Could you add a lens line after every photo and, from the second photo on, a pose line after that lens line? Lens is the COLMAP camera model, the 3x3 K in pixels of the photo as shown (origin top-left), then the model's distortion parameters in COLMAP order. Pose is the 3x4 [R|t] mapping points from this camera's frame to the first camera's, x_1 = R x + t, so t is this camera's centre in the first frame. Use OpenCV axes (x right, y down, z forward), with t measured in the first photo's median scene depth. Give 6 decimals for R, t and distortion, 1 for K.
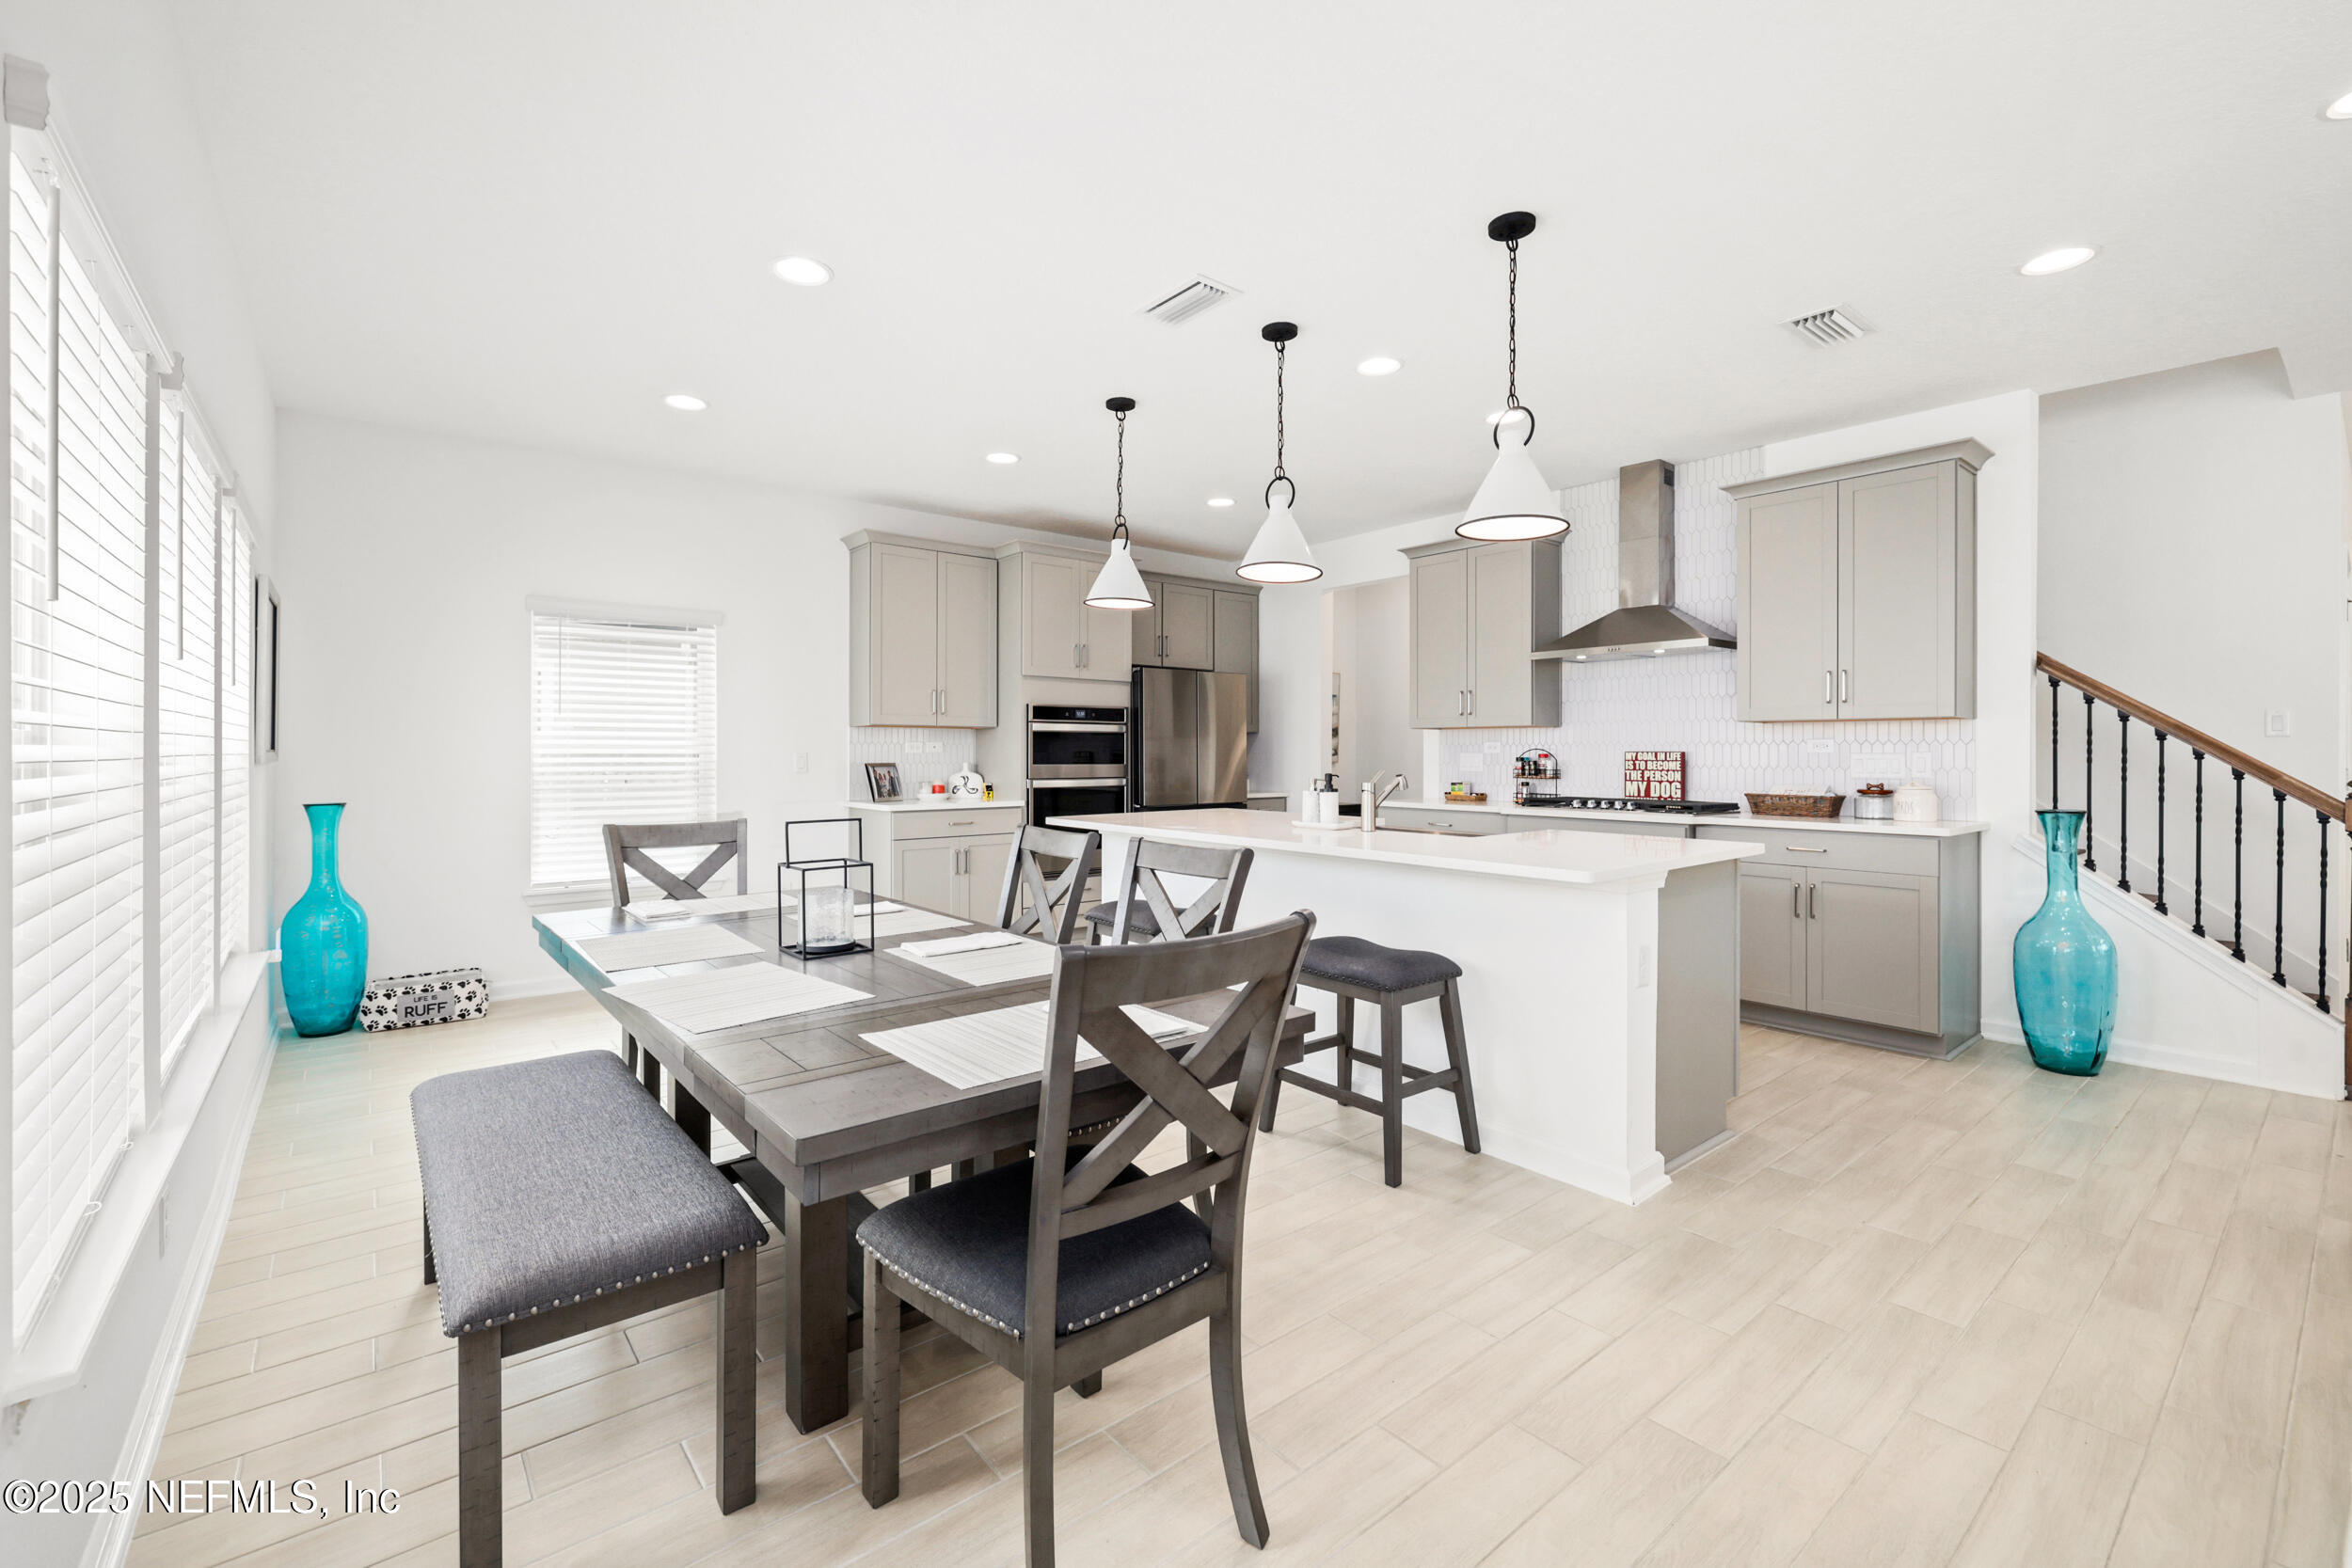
lens RADIAL K [[994.7, 0, 1154.8], [0, 994.7, 762.5], [0, 0, 1]] dist [-0.002480, 0.000731]
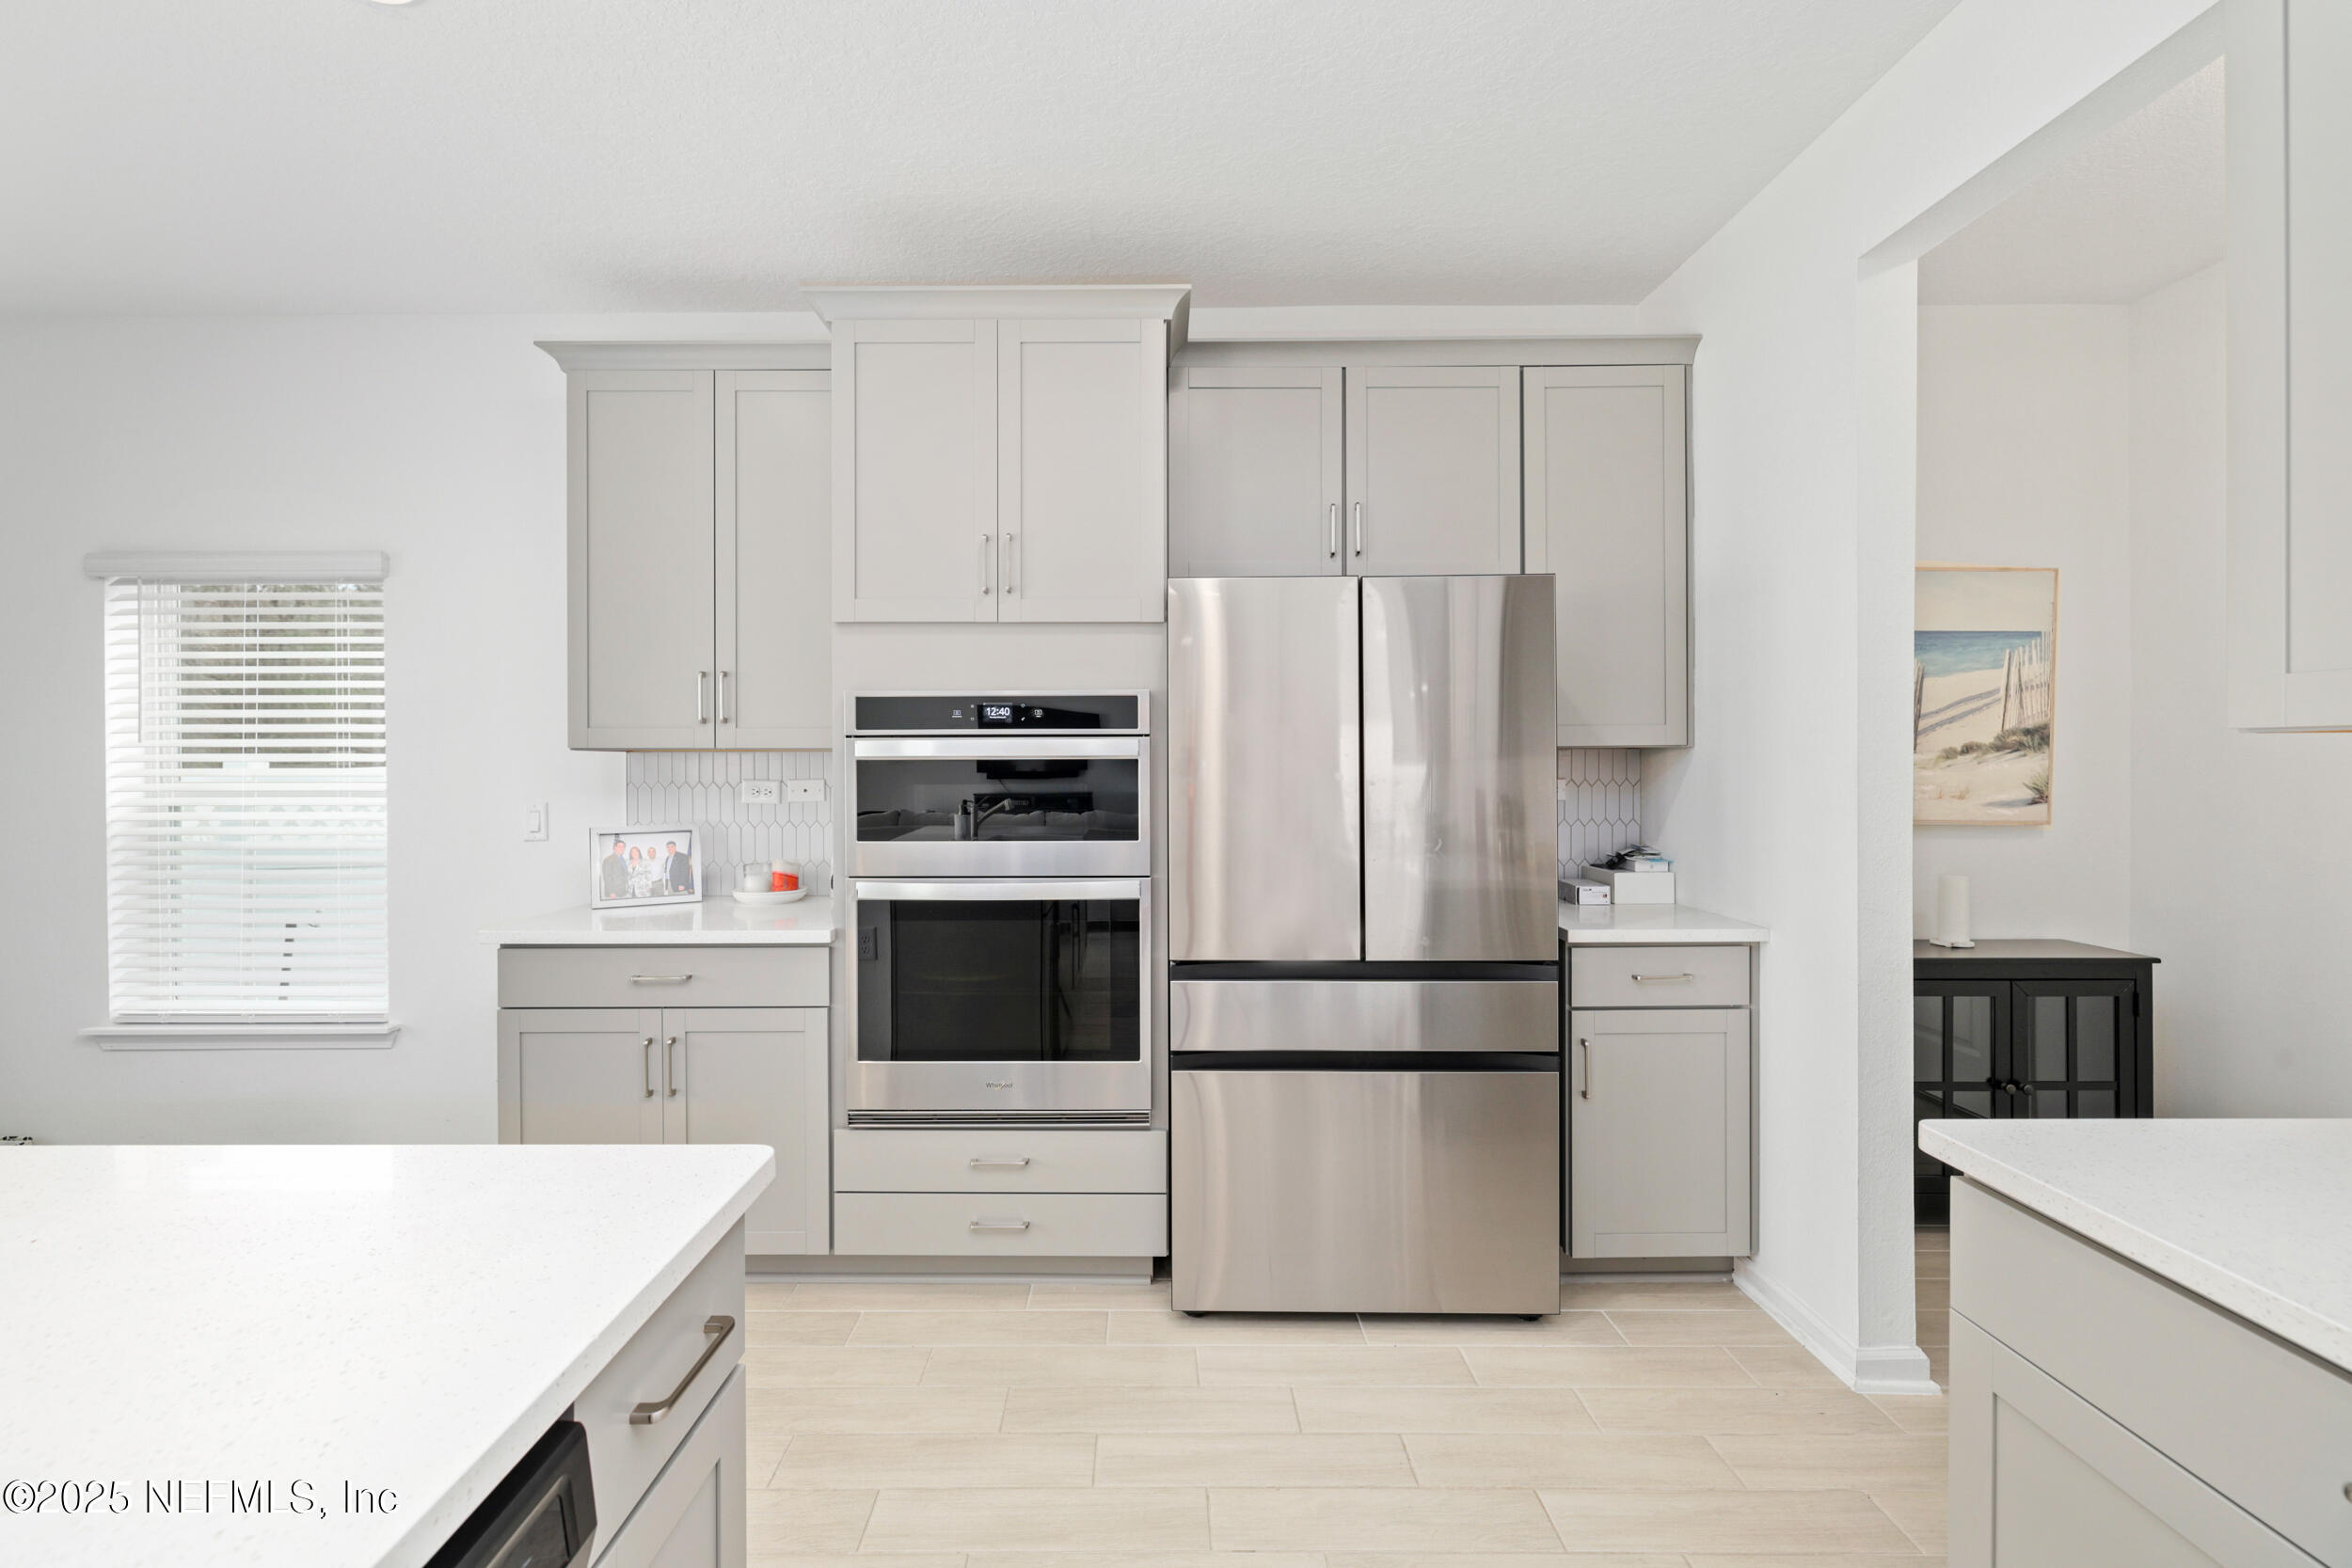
lens RADIAL K [[994.7, 0, 1148.7], [0, 994.7, 764.5], [0, 0, 1]] dist [-0.002480, 0.000731]
pose [[0.780774, 0.001087, -0.624813, 0.235863], [-0.002000, 0.999998, -0.000760, -0.031192], [0.624811, 0.001843, 0.780774, 0.805688]]
